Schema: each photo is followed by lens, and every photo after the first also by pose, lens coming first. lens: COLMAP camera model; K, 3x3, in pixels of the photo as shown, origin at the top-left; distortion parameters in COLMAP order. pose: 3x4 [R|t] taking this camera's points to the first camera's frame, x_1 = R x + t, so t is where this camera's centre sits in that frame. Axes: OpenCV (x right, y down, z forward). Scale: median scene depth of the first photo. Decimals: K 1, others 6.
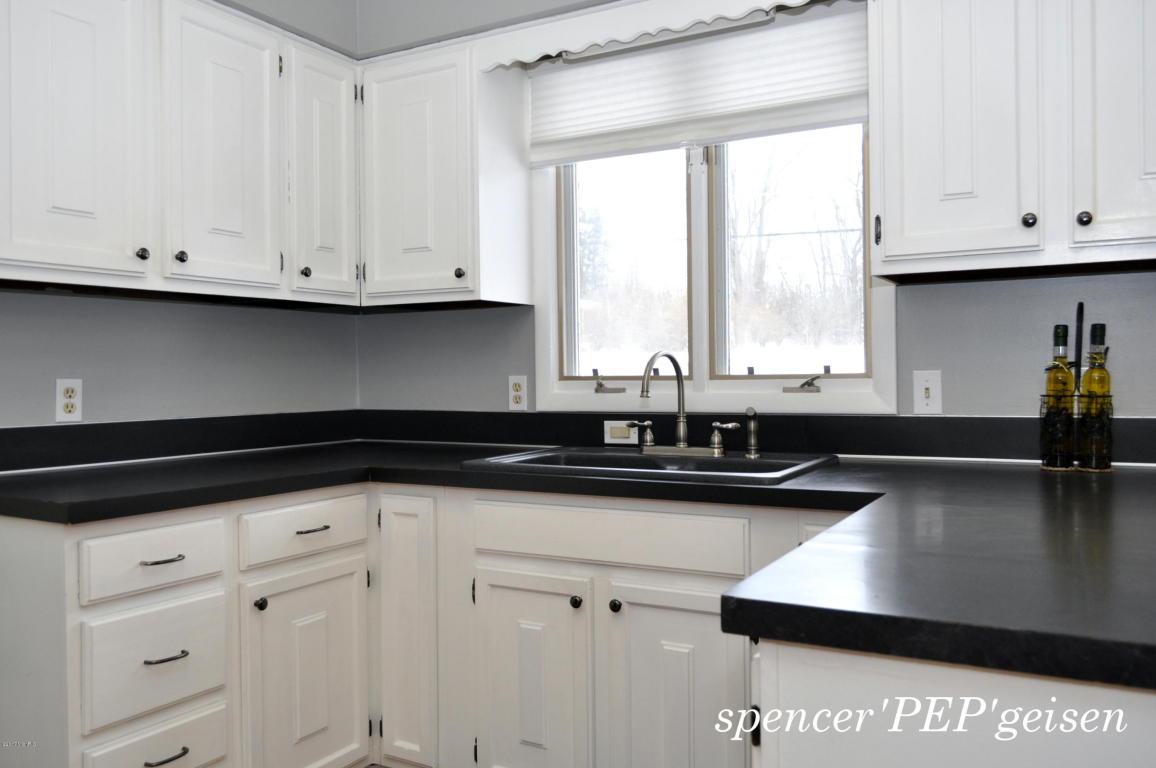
lens RADIAL K [[896.8, 0, 568.7], [0, 896.8, 385.2], [0, 0, 1]] dist [-0.013486, 0.005867]
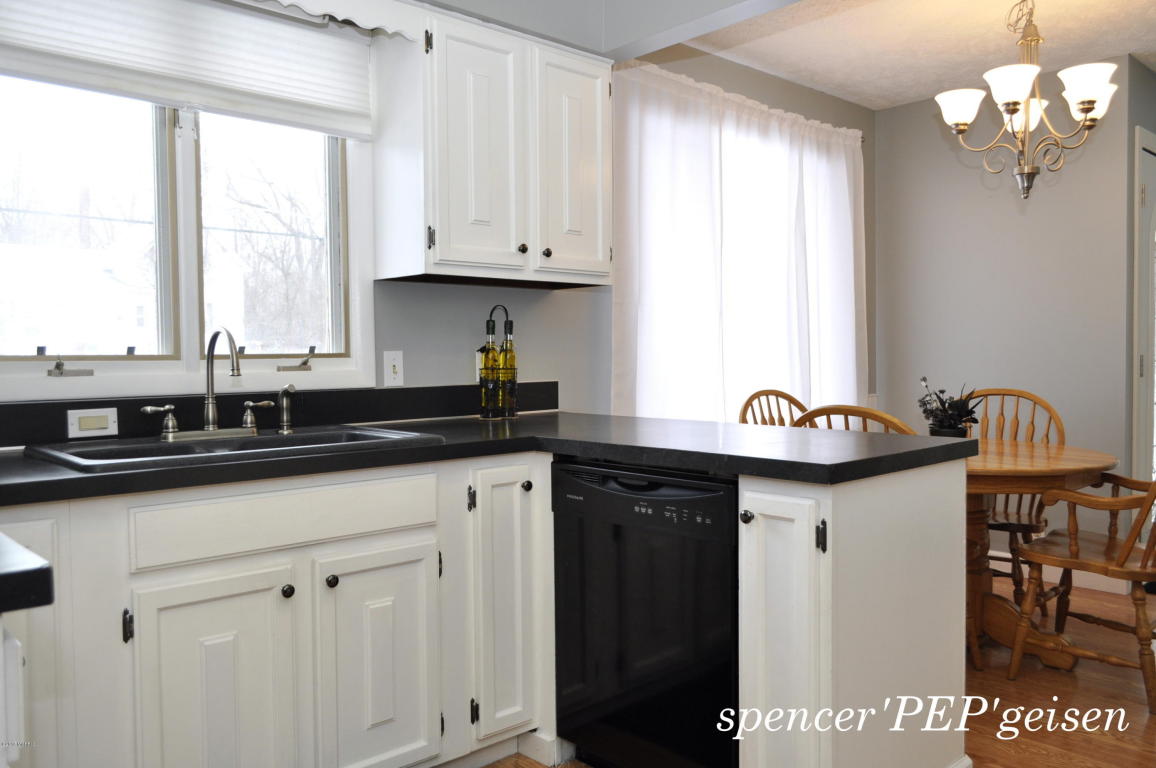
lens RADIAL K [[896.8, 0, 571.9], [0, 896.8, 384.4], [0, 0, 1]] dist [-0.013486, 0.005867]
pose [[0.317788, -0.025586, 0.947816, -0.660615], [0.014729, 0.999648, 0.022047, 0.005902], [-0.948047, 0.006955, 0.318054, 0.346693]]
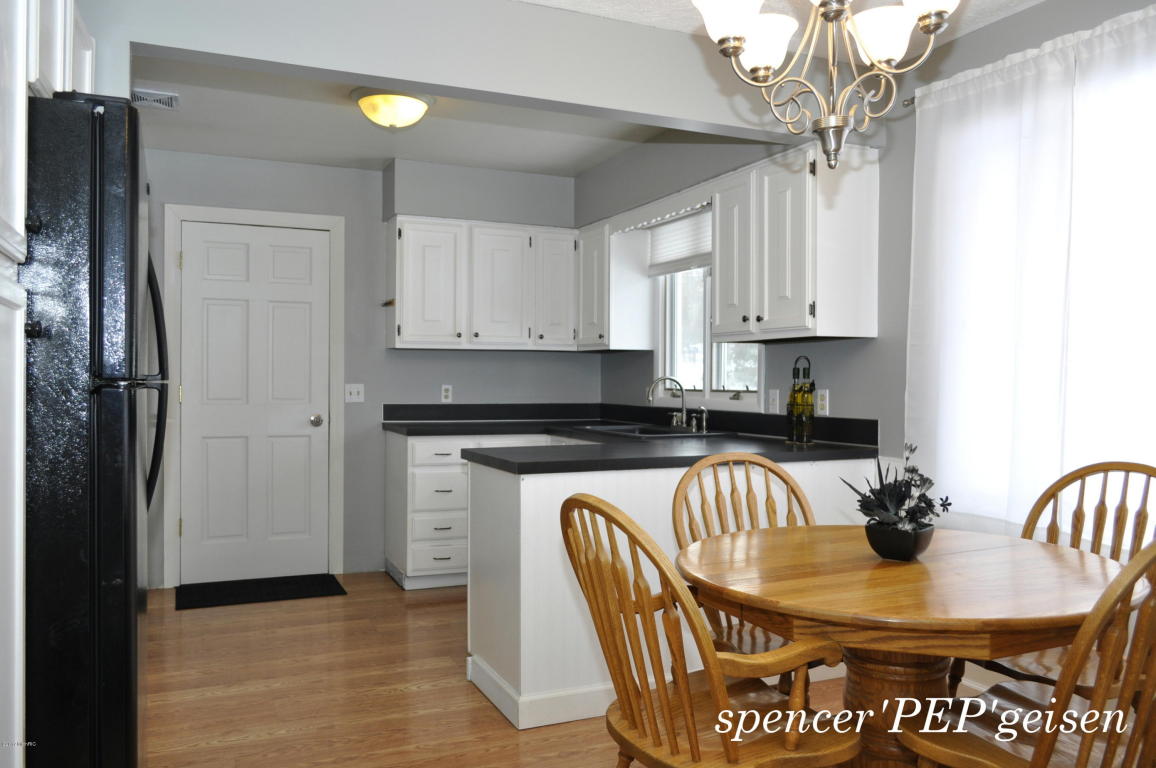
lens RADIAL K [[896.8, 0, 587.0], [0, 896.8, 382.8], [0, 0, 1]] dist [-0.013486, 0.005867]
pose [[0.801047, 0.018532, -0.598314, 1.127237], [-0.026327, 0.999644, -0.004284, -0.011329], [0.598022, 0.019184, 0.801250, -0.673924]]
